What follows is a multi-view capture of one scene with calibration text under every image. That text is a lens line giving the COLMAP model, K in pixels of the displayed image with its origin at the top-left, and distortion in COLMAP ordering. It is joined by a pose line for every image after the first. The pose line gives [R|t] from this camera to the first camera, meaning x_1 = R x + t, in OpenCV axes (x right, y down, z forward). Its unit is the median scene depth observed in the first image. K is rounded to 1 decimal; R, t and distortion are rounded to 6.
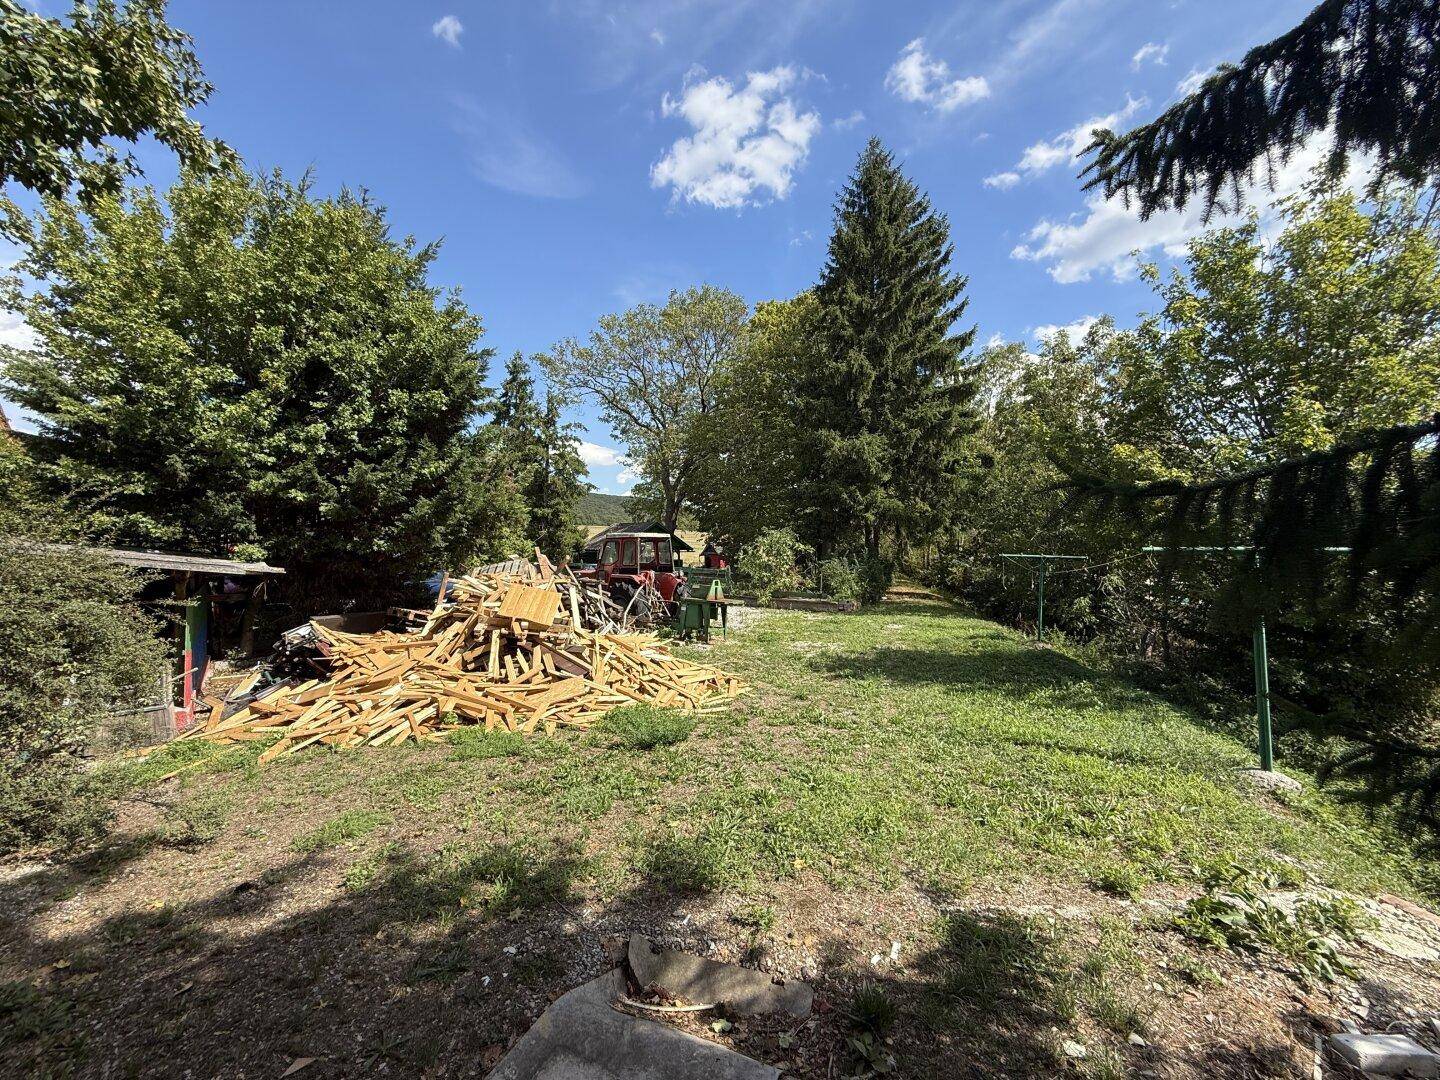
lens RADIAL K [[581.5, 0, 711.7], [0, 581.5, 537.4], [0, 0, 1]] dist [0.003876, 0.000396]
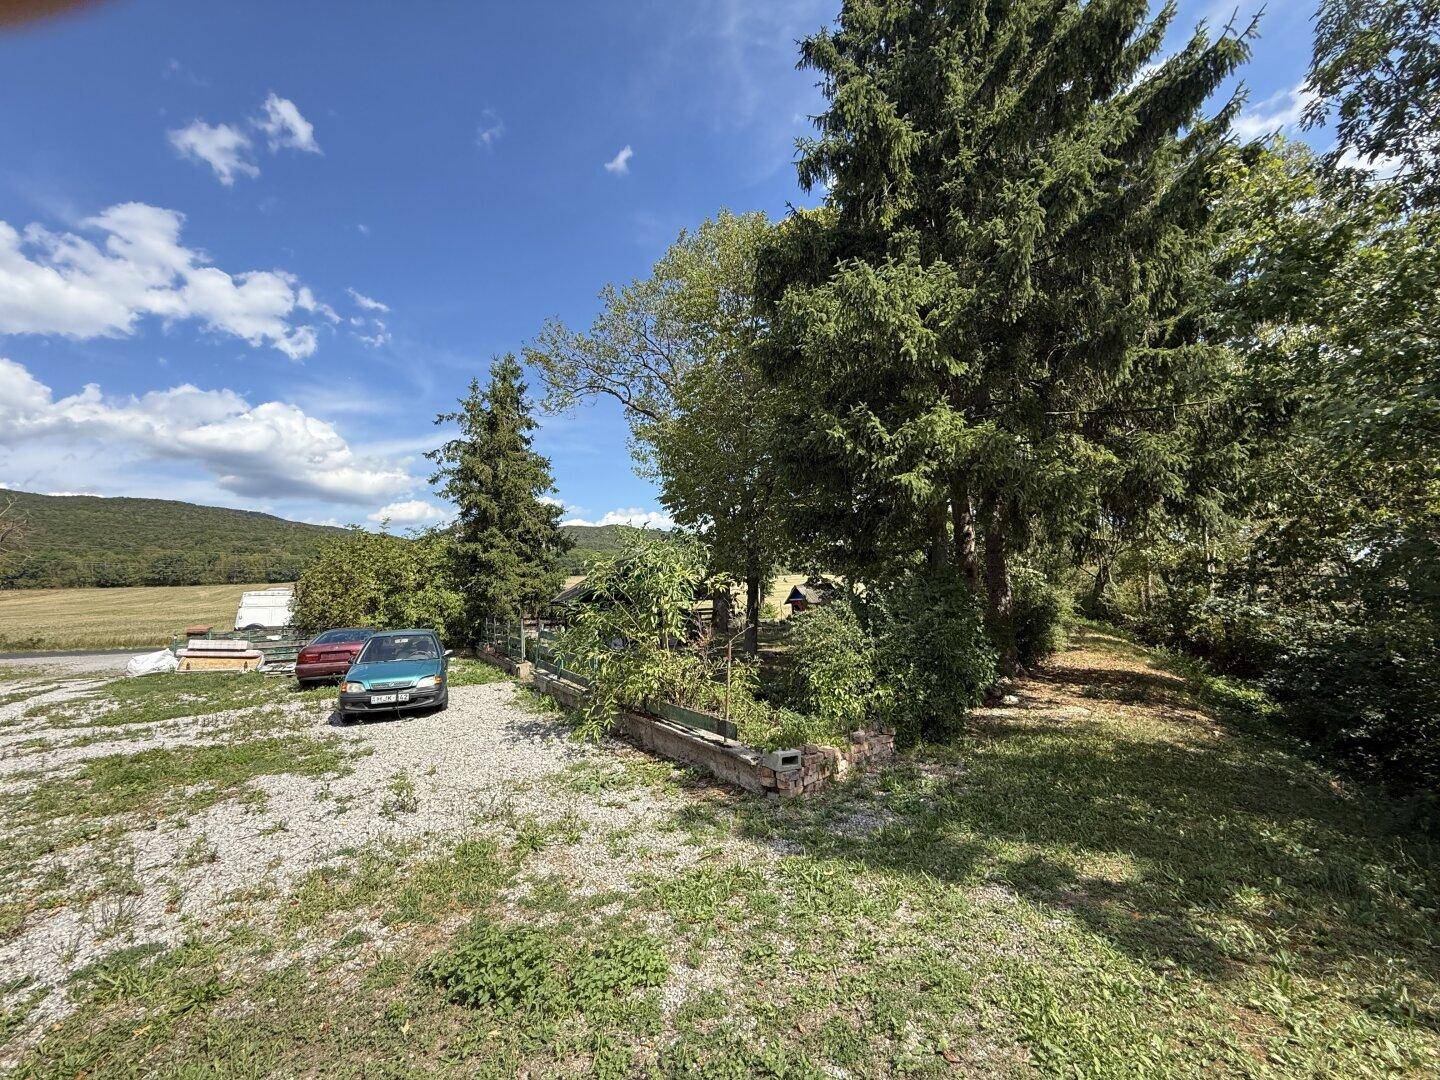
lens RADIAL K [[581.5, 0, 711.7], [0, 581.5, 537.4], [0, 0, 1]] dist [0.003876, 0.000396]
pose [[0.956932, -0.068059, -0.282221, 0.247782], [0.044287, 0.994976, -0.089780, 0.023407], [0.286914, 0.073415, 0.955139, 0.620334]]
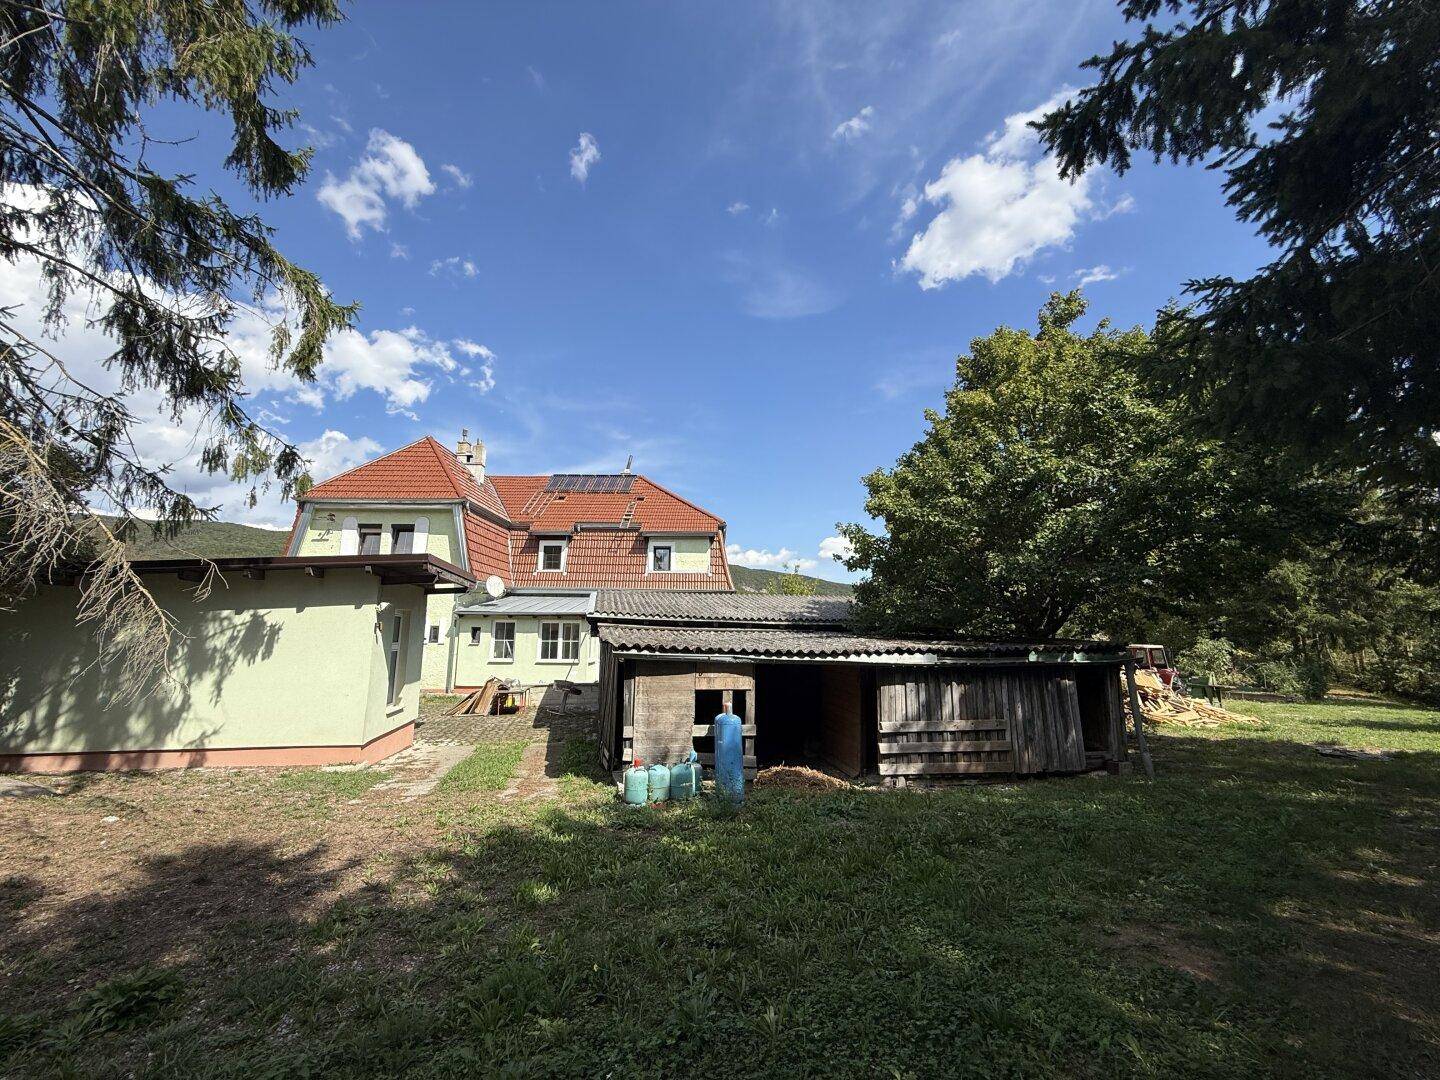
lens RADIAL K [[581.5, 0, 711.7], [0, 581.5, 537.4], [0, 0, 1]] dist [0.003876, 0.000396]
pose [[0.895540, -0.071649, -0.439175, -0.304217], [0.000543, 0.987127, -0.159937, -0.028793], [0.444981, 0.142992, 0.884051, -0.720533]]
